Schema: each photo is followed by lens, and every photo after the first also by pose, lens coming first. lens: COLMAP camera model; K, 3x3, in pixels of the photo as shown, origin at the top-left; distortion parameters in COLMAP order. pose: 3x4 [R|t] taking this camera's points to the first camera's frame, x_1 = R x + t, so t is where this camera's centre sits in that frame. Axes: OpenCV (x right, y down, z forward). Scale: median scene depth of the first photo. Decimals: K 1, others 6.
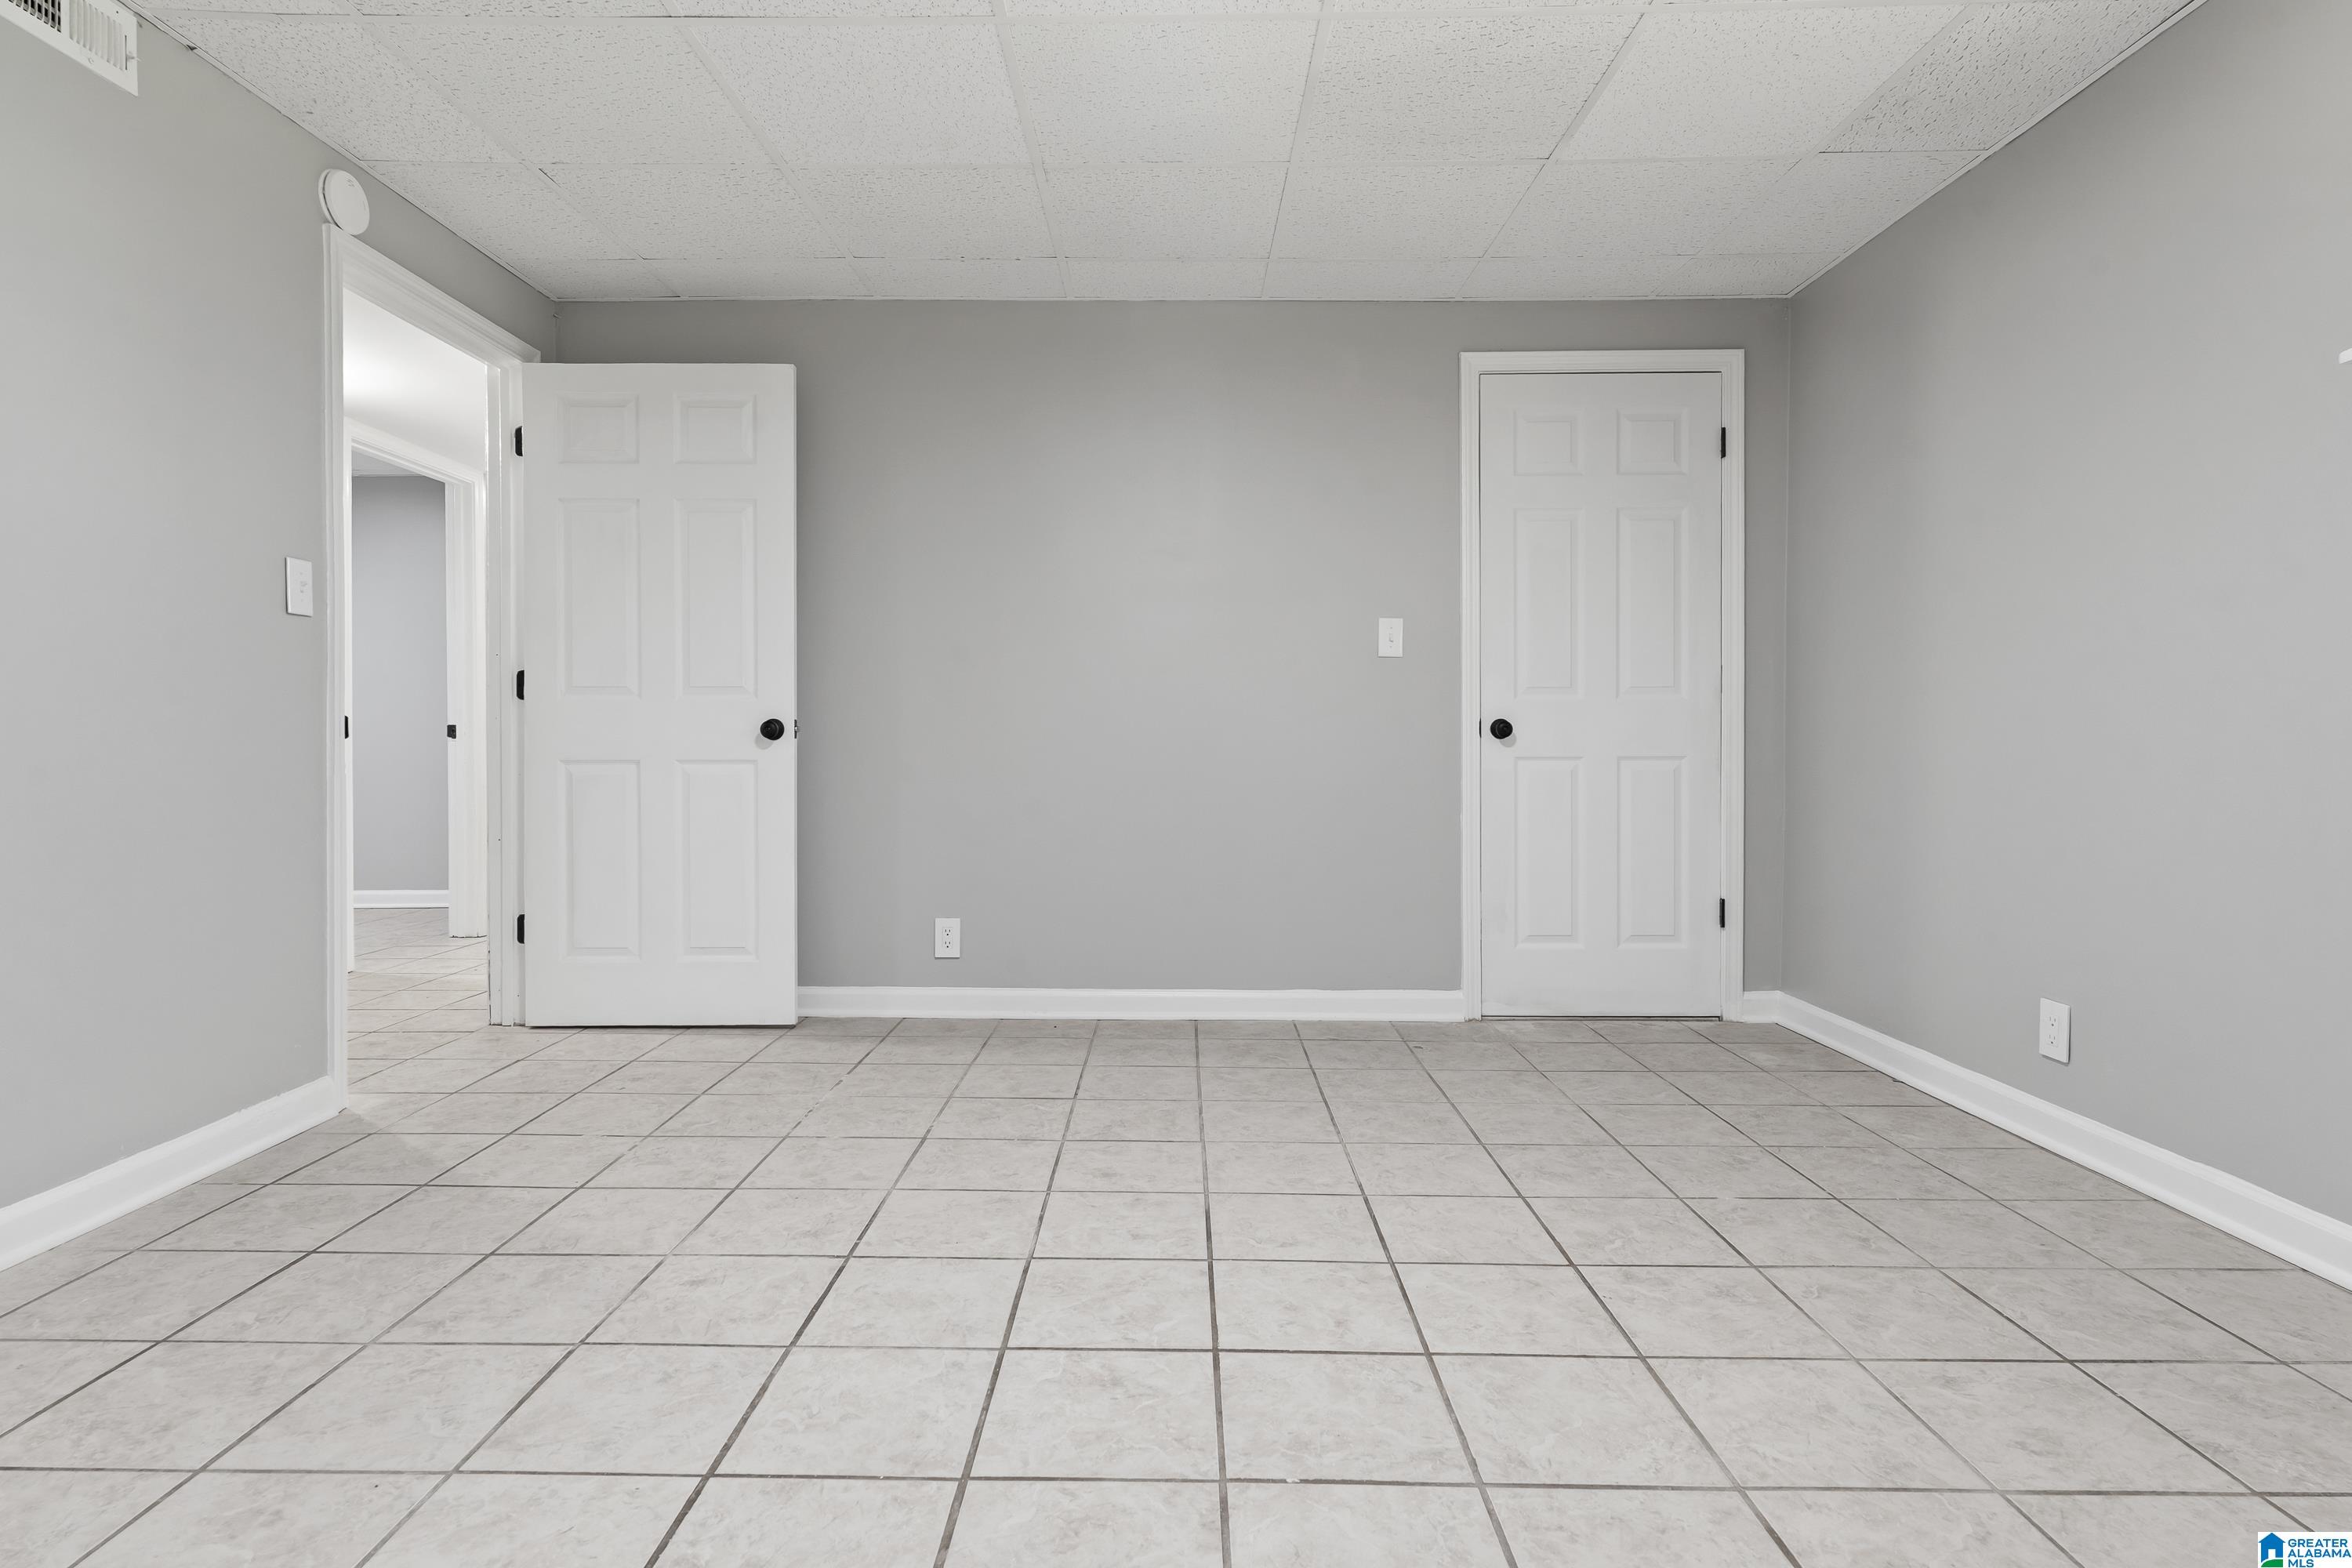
lens RADIAL K [[1225.1, 0, 1169.2], [0, 1225.1, 744.6], [0, 0, 1]] dist [0.000388, -0.001012]
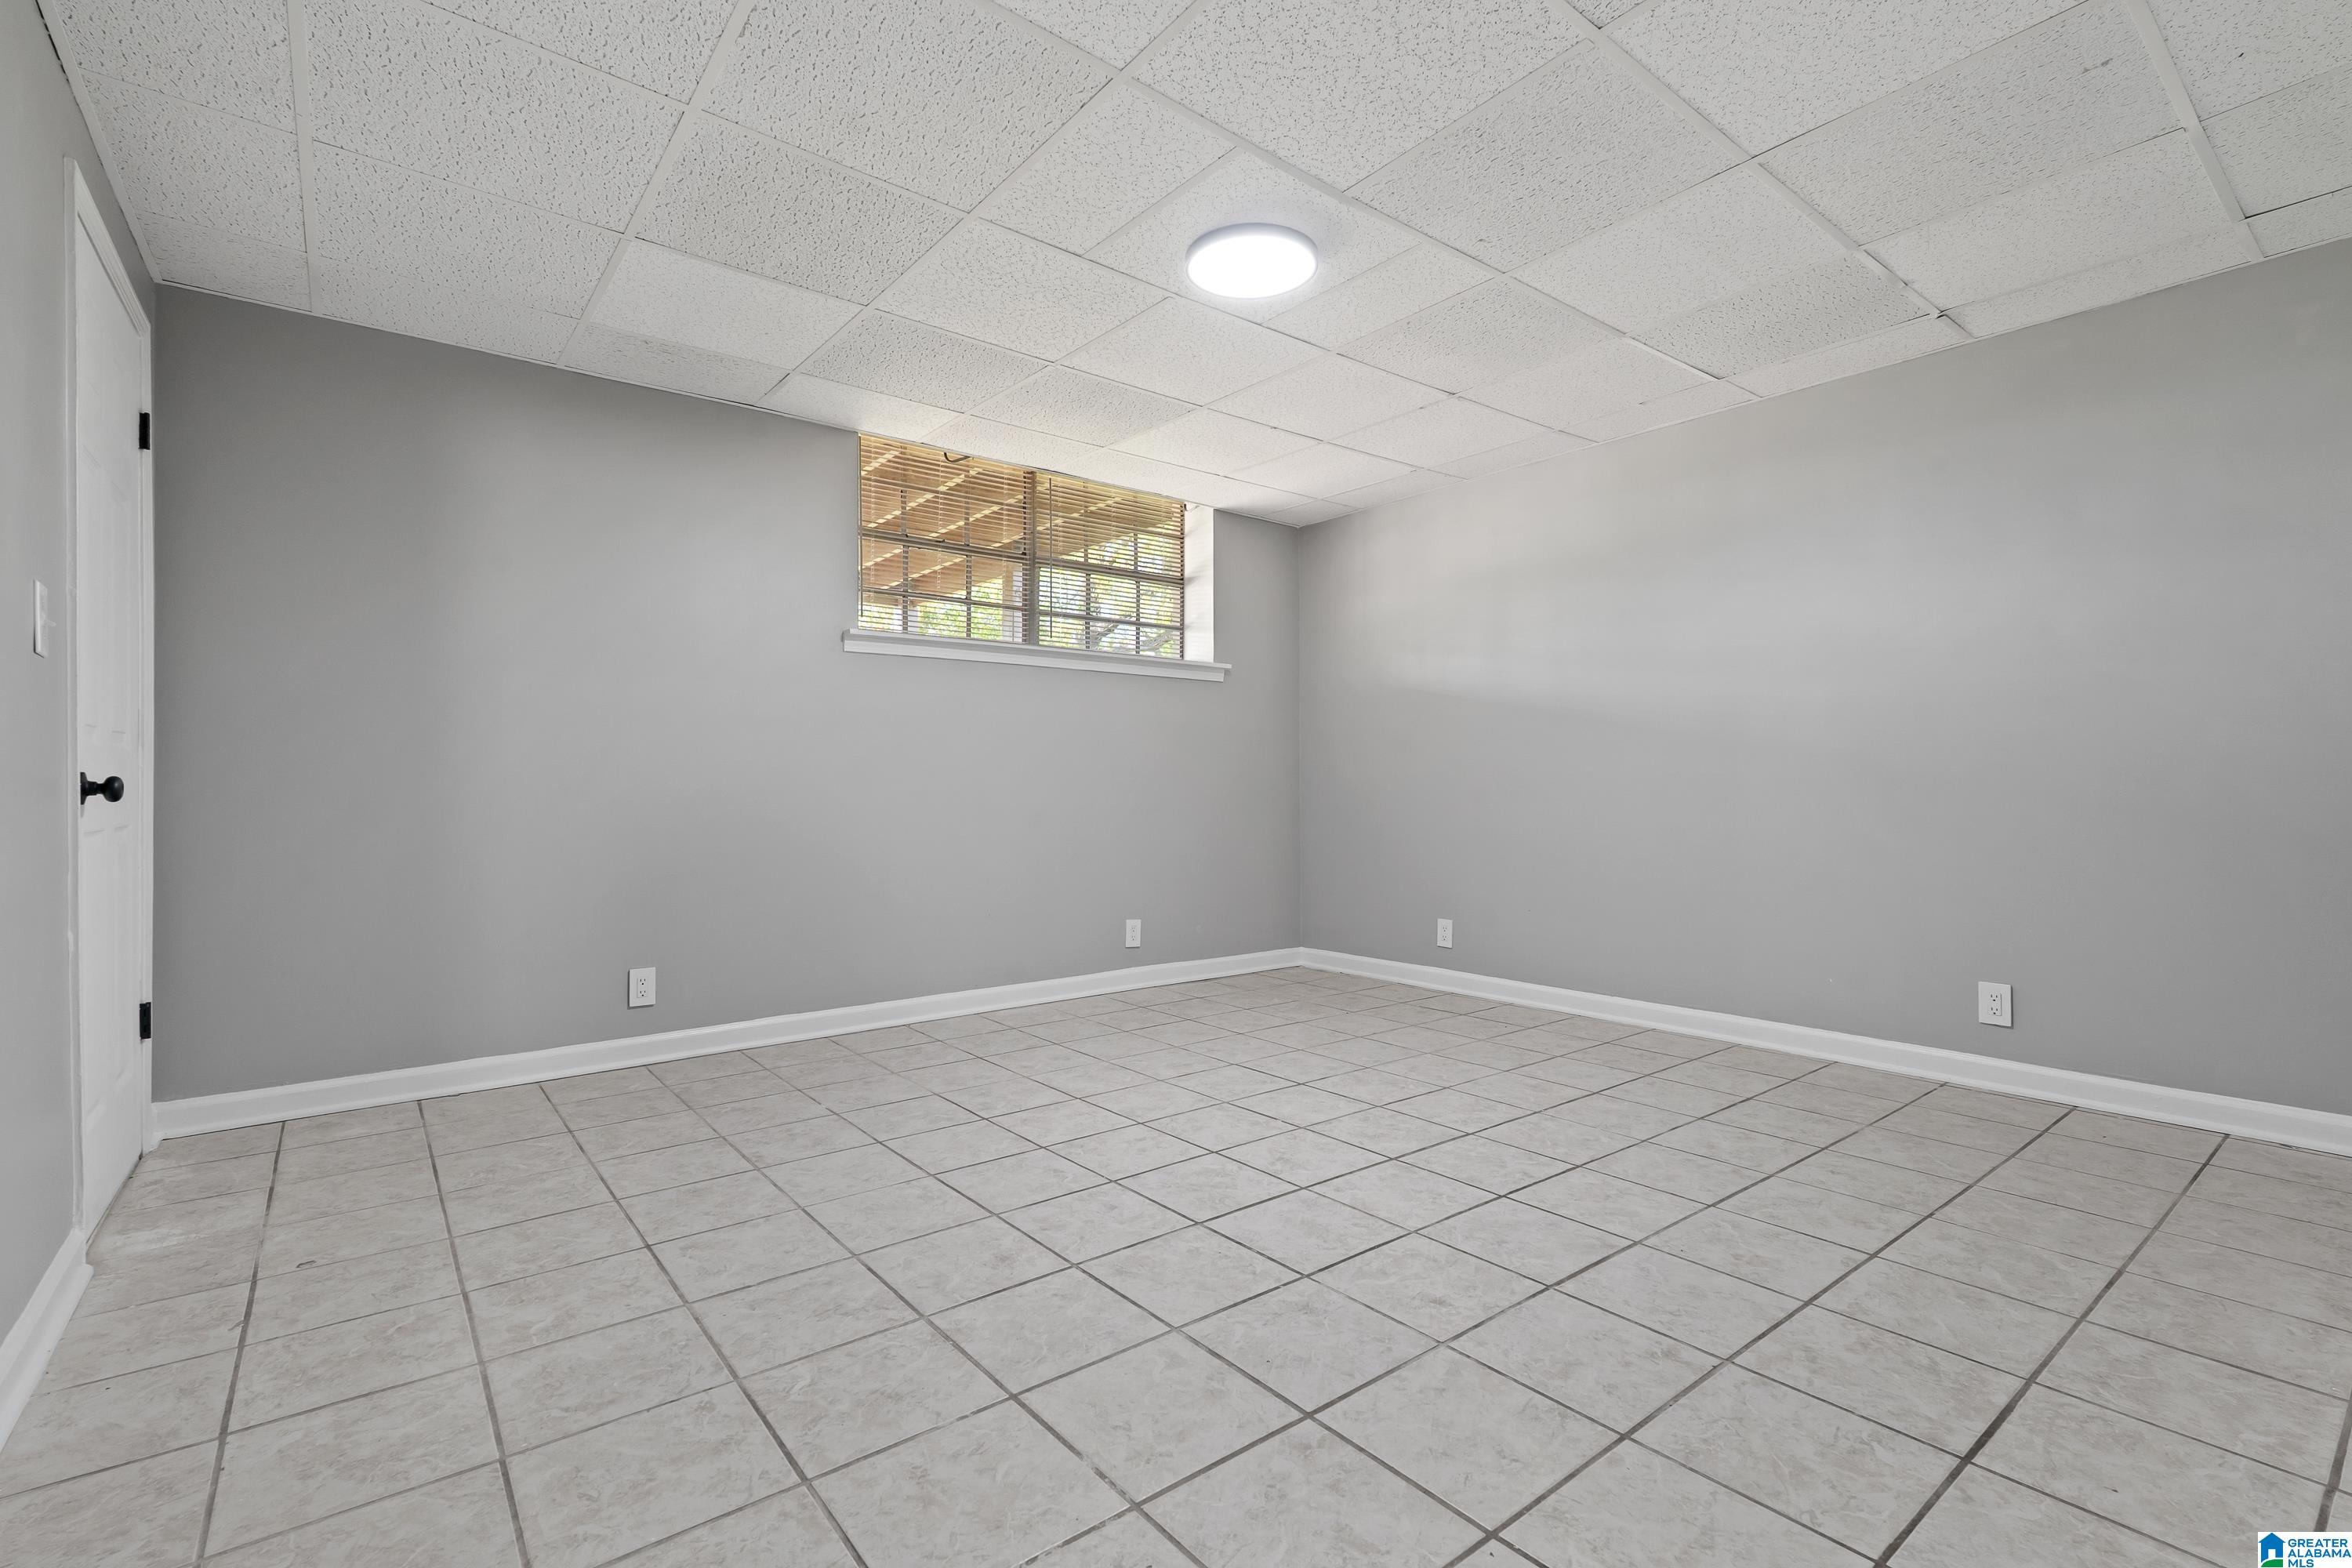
lens RADIAL K [[1048.7, 0, 1176.0], [0, 1048.7, 784.0], [0, 0, 1]] dist [-0.000264, 0.000043]
pose [[-0.630831, 0.005247, 0.775902, -0.934635], [0.007450, 0.999972, -0.000704, -0.017889], [-0.775884, 0.005336, -0.630853, 1.715288]]
